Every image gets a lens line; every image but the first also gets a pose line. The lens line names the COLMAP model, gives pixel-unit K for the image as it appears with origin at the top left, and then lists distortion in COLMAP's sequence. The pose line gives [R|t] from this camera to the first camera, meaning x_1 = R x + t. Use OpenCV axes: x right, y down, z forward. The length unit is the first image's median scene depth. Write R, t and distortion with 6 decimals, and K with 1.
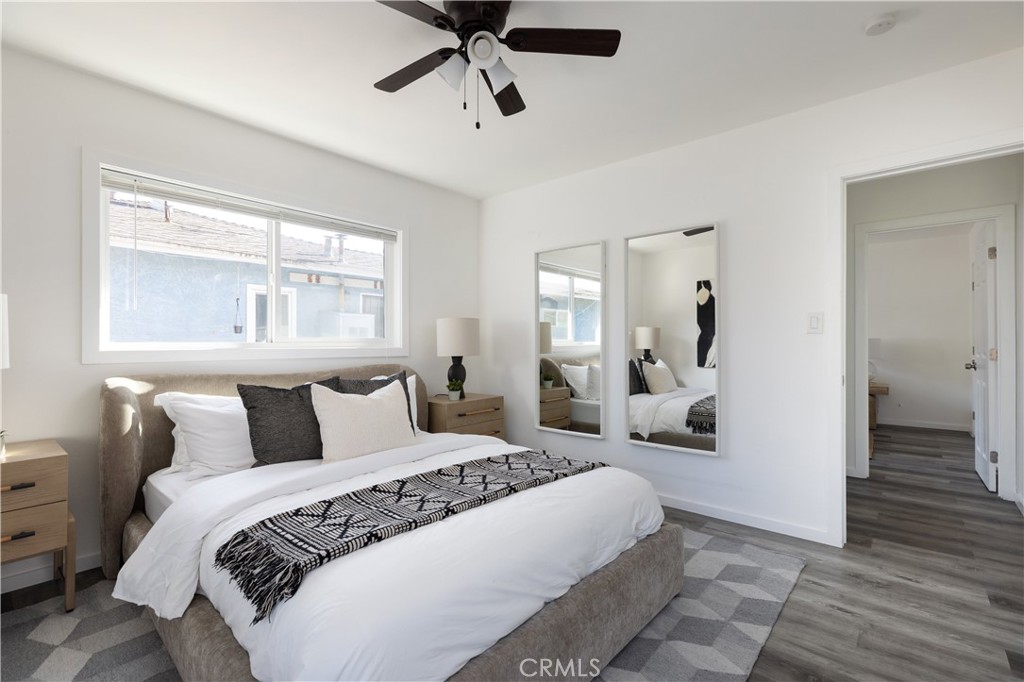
lens RADIAL K [[457.5, 0, 515.5], [0, 457.5, 341.5], [0, 0, 1]] dist [0.000326, -0.000003]
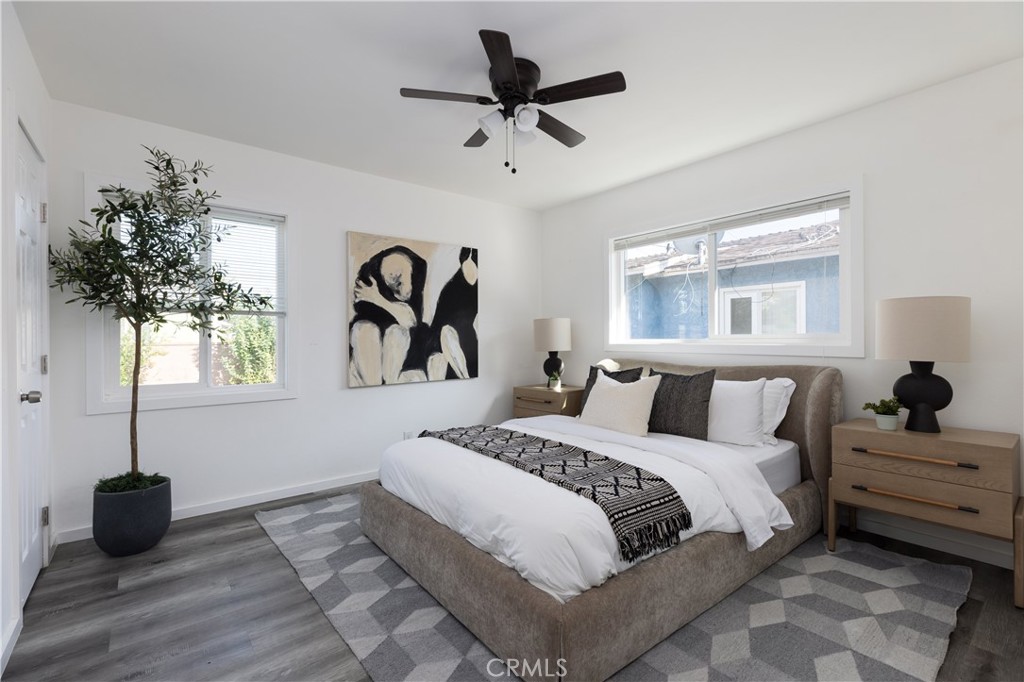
lens RADIAL K [[457.5, 0, 515.5], [0, 457.5, 341.5], [0, 0, 1]] dist [0.000326, -0.000003]
pose [[-0.191817, 0.006610, -0.981409, 0.760398], [0.005926, 0.999967, 0.005577, -0.000621], [0.981413, -0.004746, -0.191850, 0.800682]]
